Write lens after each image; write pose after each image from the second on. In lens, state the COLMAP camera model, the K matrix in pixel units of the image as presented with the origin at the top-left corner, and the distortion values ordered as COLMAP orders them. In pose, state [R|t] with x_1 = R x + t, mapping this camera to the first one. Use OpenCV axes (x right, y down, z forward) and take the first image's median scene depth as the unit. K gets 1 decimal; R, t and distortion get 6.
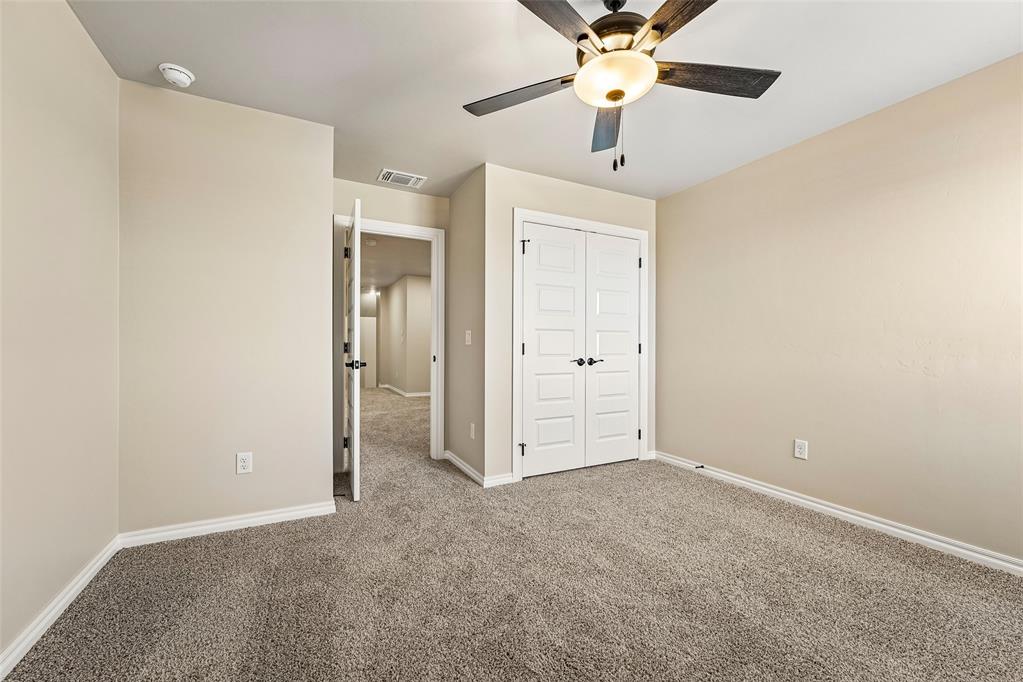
lens RADIAL K [[411.1, 0, 503.0], [0, 411.1, 339.6], [0, 0, 1]] dist [0.001086, -0.000391]
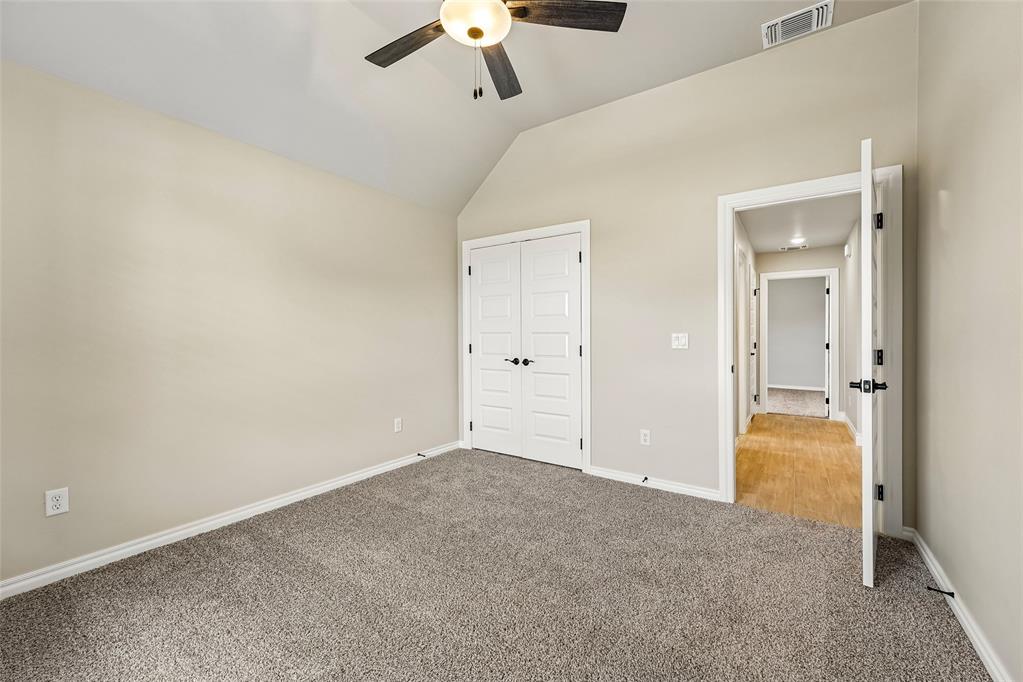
lens RADIAL K [[411.1, 0, 514.1], [0, 411.1, 335.8], [0, 0, 1]] dist [0.001086, -0.000391]
pose [[0.478021, 0.004348, -0.878338, 1.224718], [0.016512, 0.999767, 0.013935, -0.032127], [0.878193, -0.021164, 0.477837, 0.495099]]
